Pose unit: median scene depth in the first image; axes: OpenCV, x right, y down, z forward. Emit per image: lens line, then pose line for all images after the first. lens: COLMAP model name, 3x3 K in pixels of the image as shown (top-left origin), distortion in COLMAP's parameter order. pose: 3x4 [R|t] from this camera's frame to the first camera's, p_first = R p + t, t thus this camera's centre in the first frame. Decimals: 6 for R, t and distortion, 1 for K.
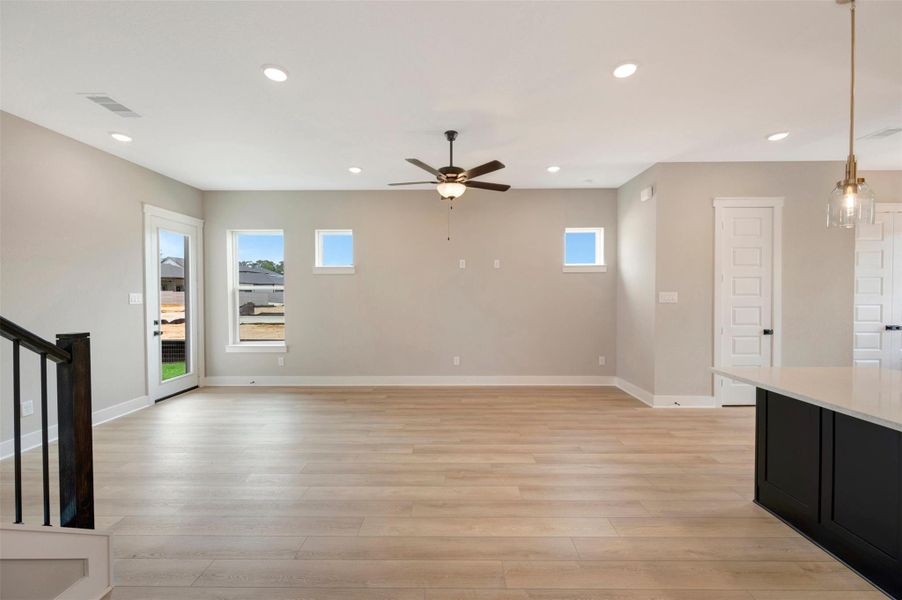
lens RADIAL K [[359.3, 0, 454.2], [0, 359.3, 299.9], [0, 0, 1]] dist [0.000177, -0.000060]
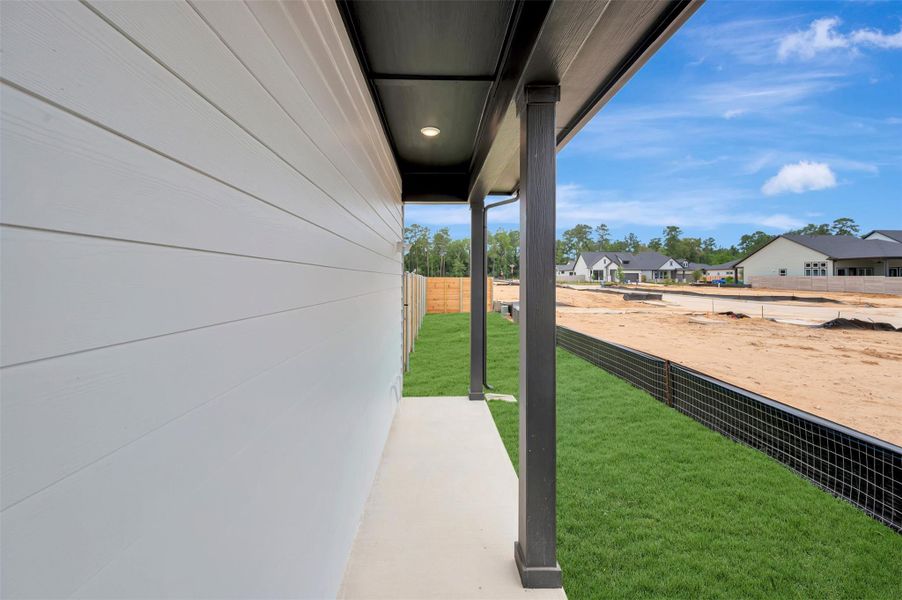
lens RADIAL K [[358.7, 0, 451.3], [0, 358.7, 289.4], [0, 0, 1]] dist [-0.000042, -0.000001]
pose [[0.044915, 0.039853, -0.998196, -1.168578], [-0.023186, 0.998976, 0.038841, -0.052718], [0.998722, 0.021400, 0.045793, 1.152429]]
